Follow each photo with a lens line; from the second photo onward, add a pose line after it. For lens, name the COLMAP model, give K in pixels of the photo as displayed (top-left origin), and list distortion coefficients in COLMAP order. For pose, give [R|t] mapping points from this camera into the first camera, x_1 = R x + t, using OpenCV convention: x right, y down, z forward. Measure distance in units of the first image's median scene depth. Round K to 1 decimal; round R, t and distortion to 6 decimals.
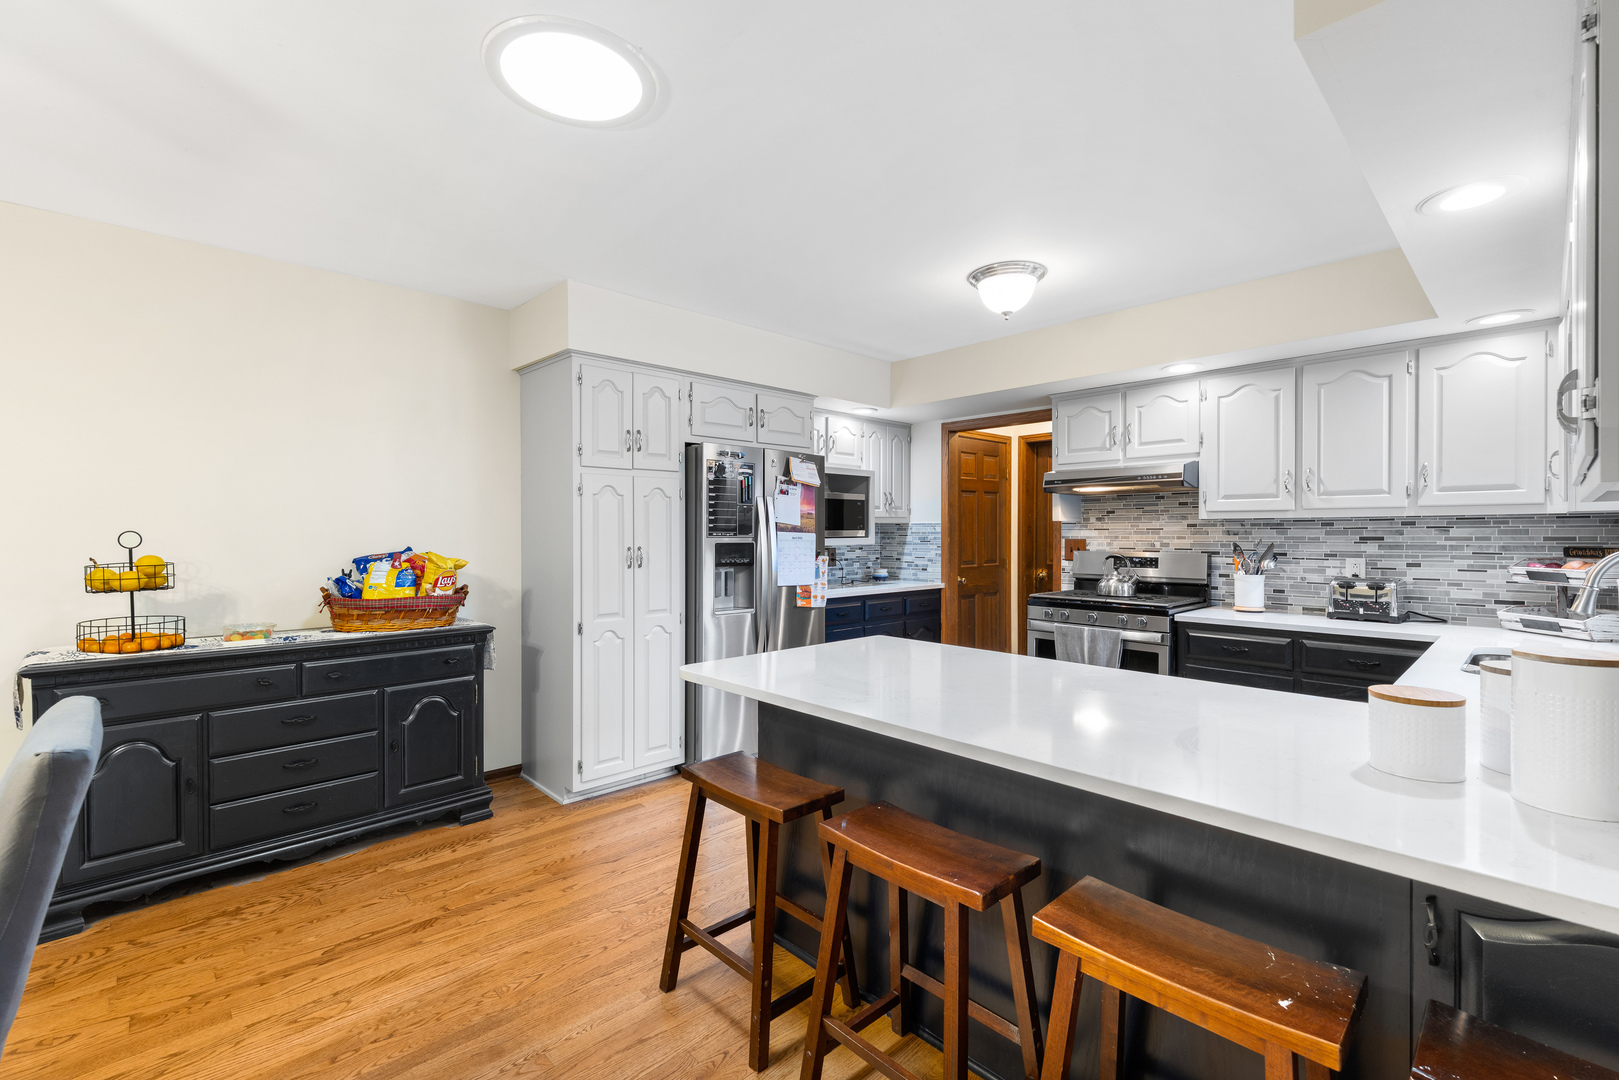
lens RADIAL K [[697.1, 0, 803.1], [0, 697.1, 536.8], [0, 0, 1]] dist [0.018383, -0.015767]
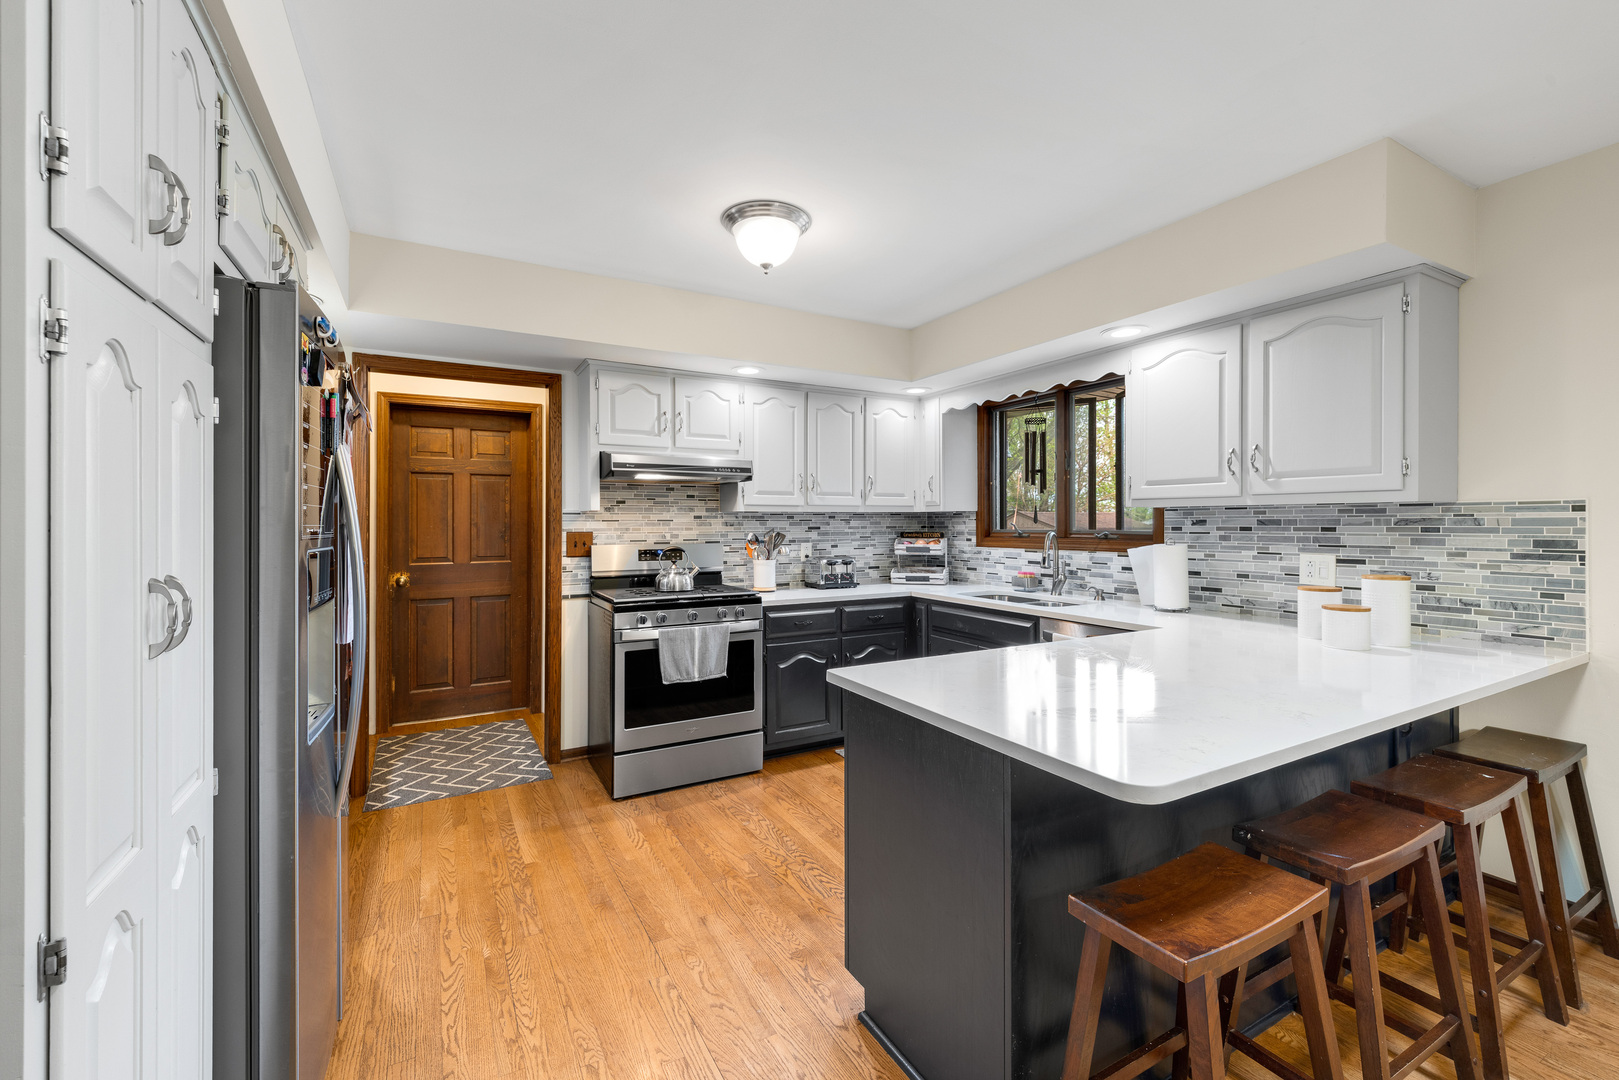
lens RADIAL K [[669.6, 0, 808.2], [0, 669.6, 527.6], [0, 0, 1]] dist [0.018474, -0.014000]
pose [[0.245618, -0.007277, 0.969339, -0.417549], [0.008516, 0.999949, 0.005349, -0.005124], [-0.969329, 0.006941, 0.245668, 0.646425]]
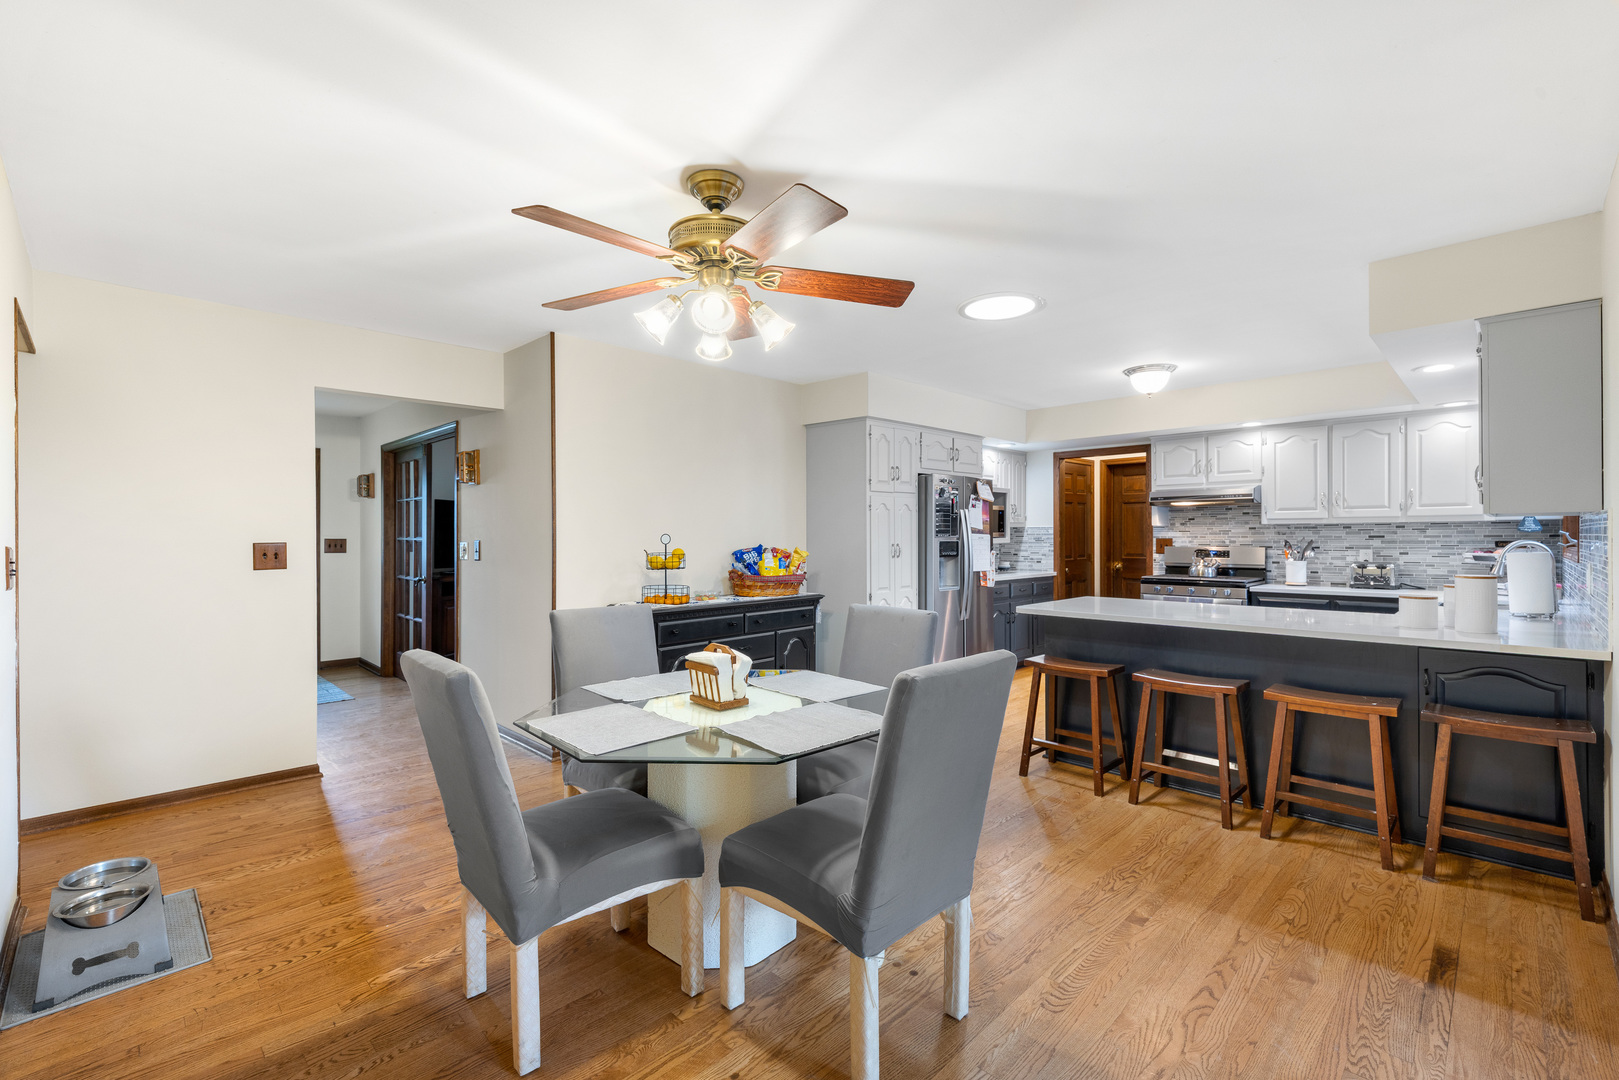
lens RADIAL K [[697.1, 0, 803.1], [0, 697.1, 536.8], [0, 0, 1]] dist [0.018383, -0.015767]
pose [[0.999708, -0.003235, 0.023929, -0.452247], [0.003344, 0.999984, -0.004513, 0.005231], [-0.023914, 0.004592, 0.999703, -0.474463]]
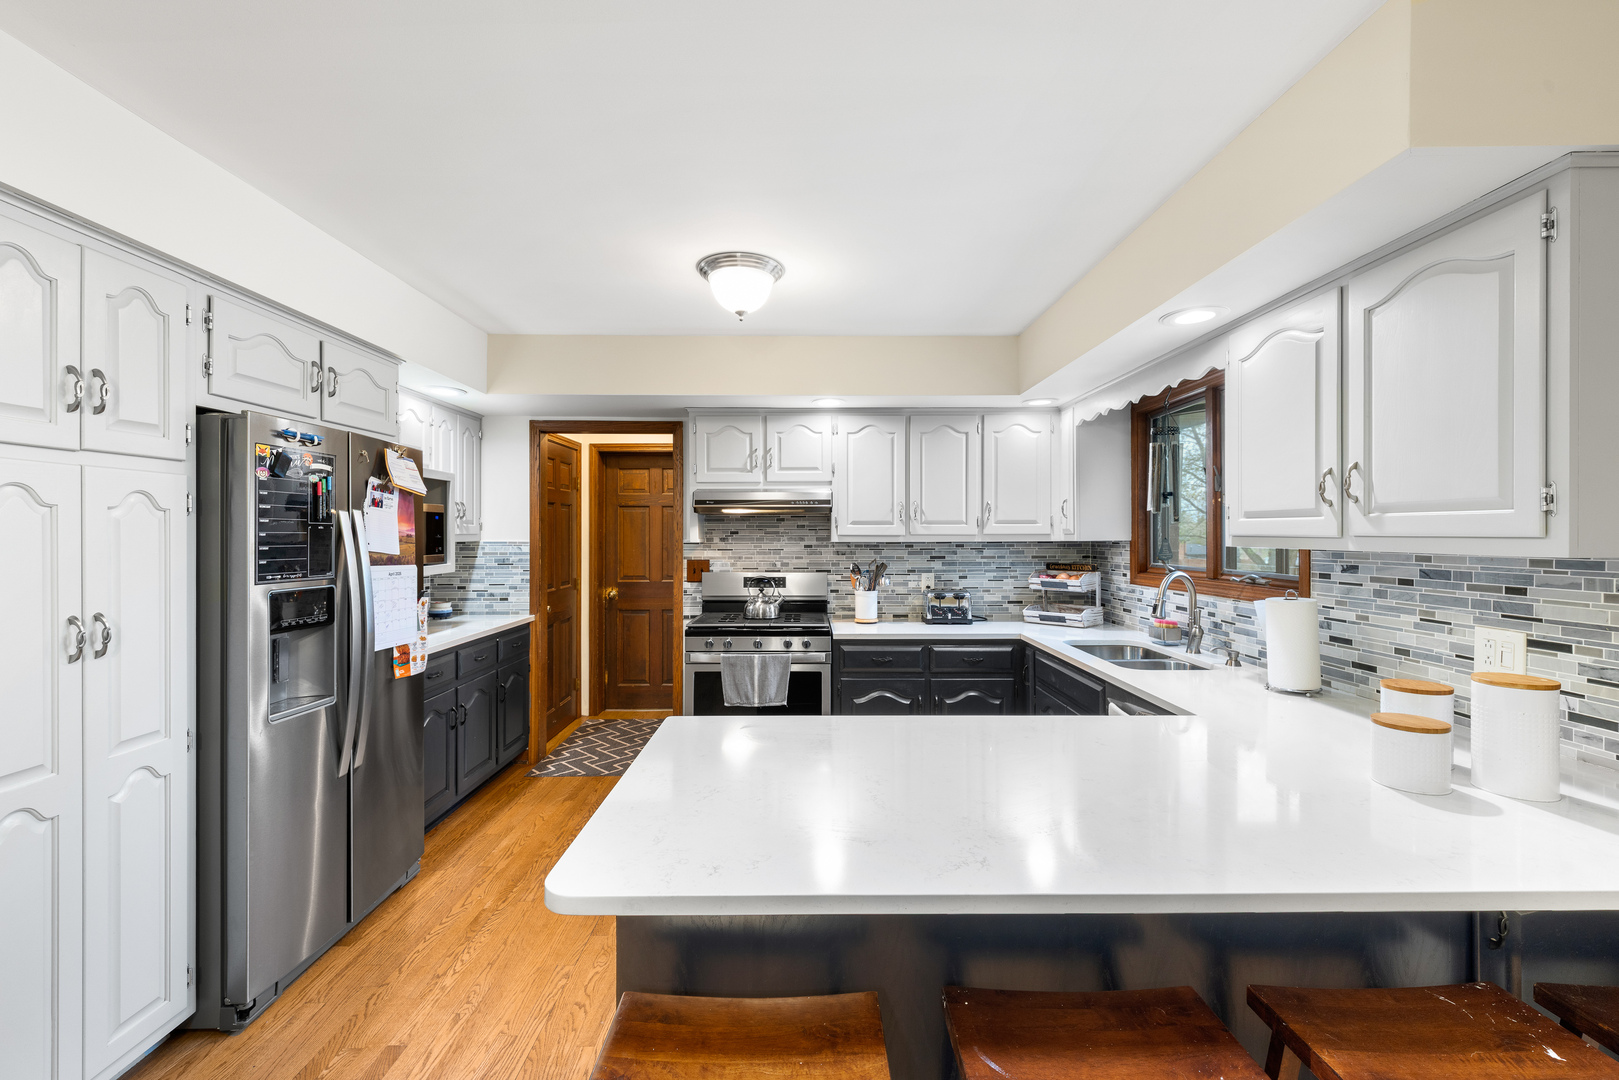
lens RADIAL K [[675.9, 0, 806.9], [0, 675.9, 535.3], [0, 0, 1]] dist [0.018119, -0.012718]
pose [[0.681895, -0.002202, 0.731447, -0.233034], [0.005502, 0.999983, -0.002119, -0.034079], [-0.731430, 0.005469, 0.681895, 0.312961]]
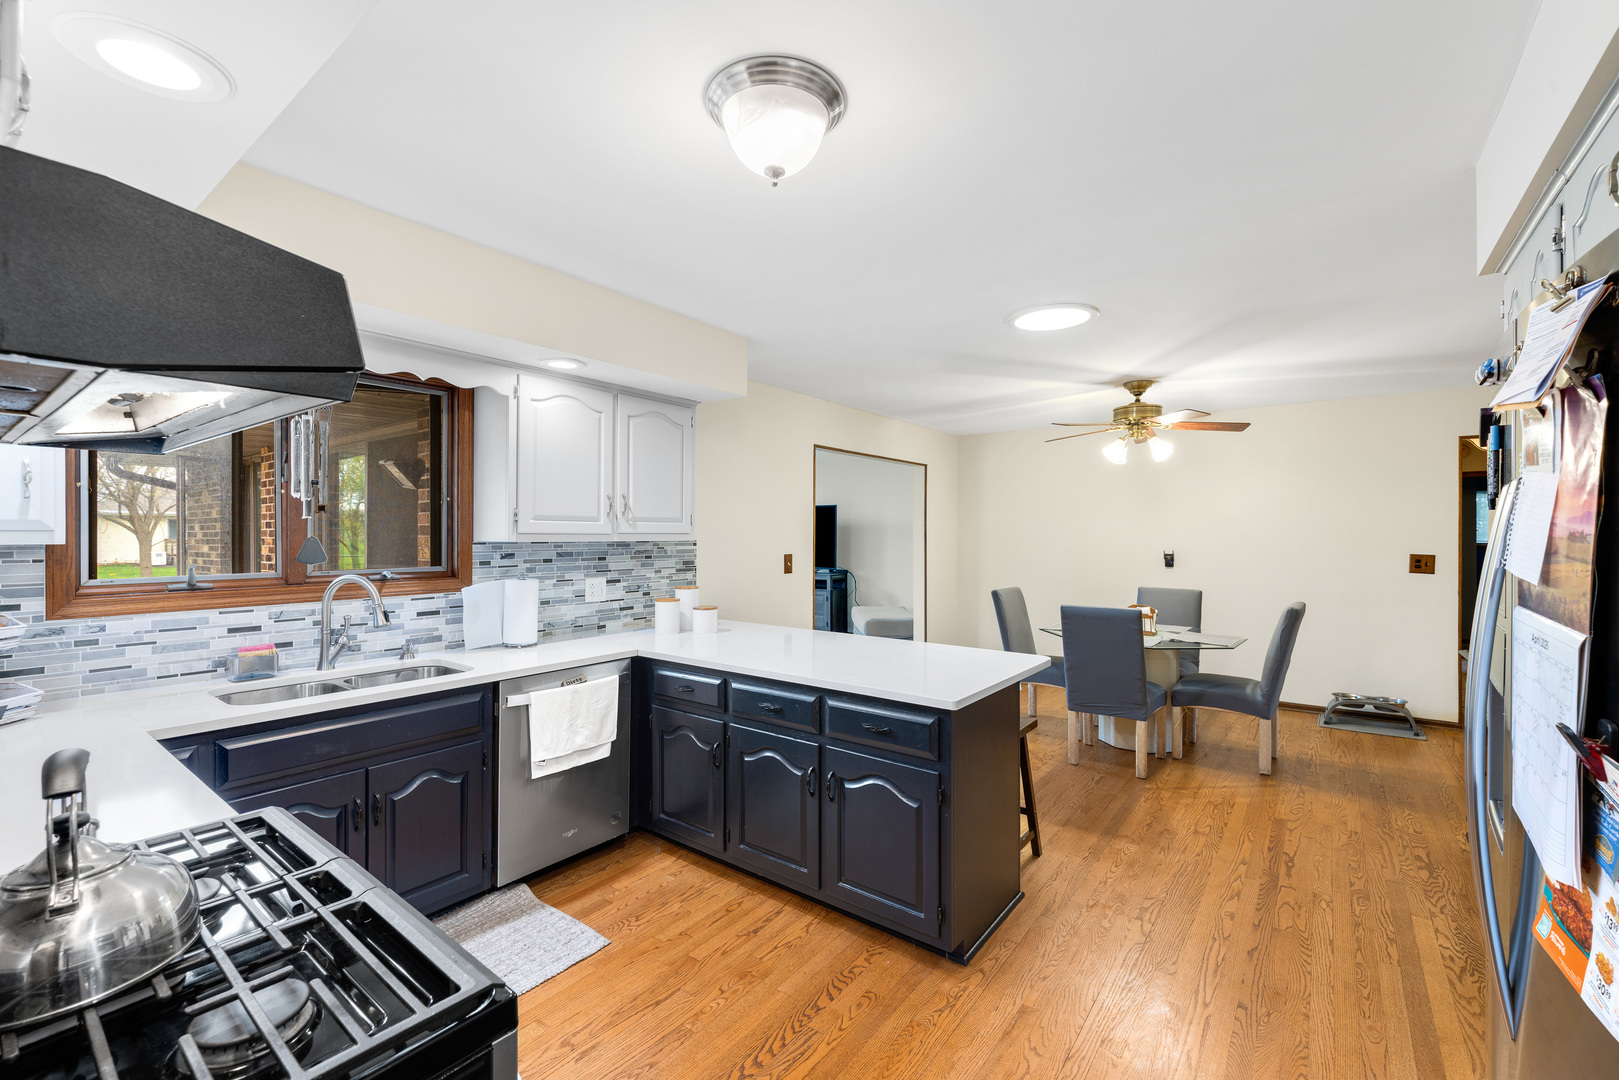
lens RADIAL K [[675.9, 0, 806.9], [0, 675.9, 535.3], [0, 0, 1]] dist [0.018119, -0.012718]
pose [[-0.986432, -0.000723, -0.164169, 0.302352], [-0.002146, 0.999962, 0.008492, -0.038080], [0.164157, 0.008729, -0.986396, 1.306436]]
